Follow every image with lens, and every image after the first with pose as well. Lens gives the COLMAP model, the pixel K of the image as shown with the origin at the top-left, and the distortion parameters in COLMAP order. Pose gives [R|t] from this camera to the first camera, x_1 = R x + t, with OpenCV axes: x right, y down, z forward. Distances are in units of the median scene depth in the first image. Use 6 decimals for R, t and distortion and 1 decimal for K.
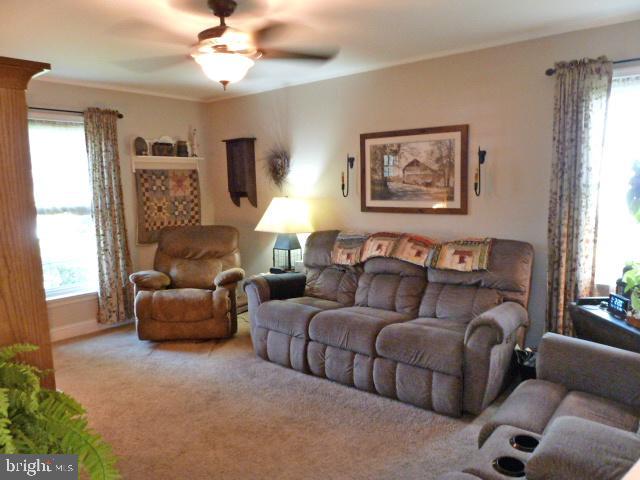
lens RADIAL K [[479.9, 0, 319.2], [0, 479.9, 241.7], [0, 0, 1]] dist [-0.030478, -0.001645]
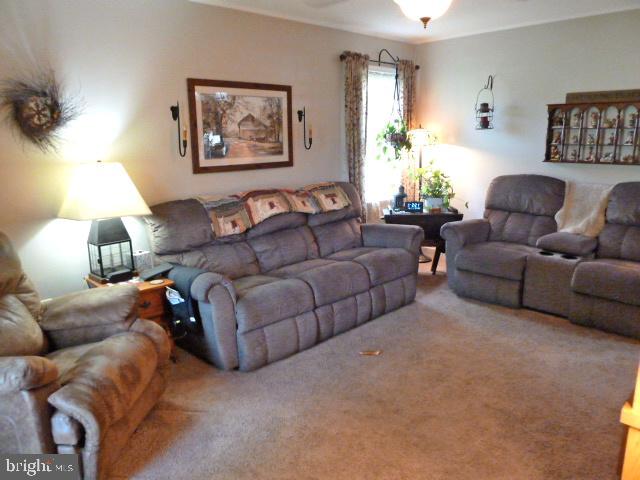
lens RADIAL K [[479.9, 0, 320.0], [0, 479.9, 240.1], [0, 0, 1]] dist [-0.030478, -0.001645]
pose [[0.100931, -0.199064, 0.974775, -0.813460], [0.132210, 0.973772, 0.185170, -0.085365], [-0.986070, 0.110185, 0.124602, 0.782667]]
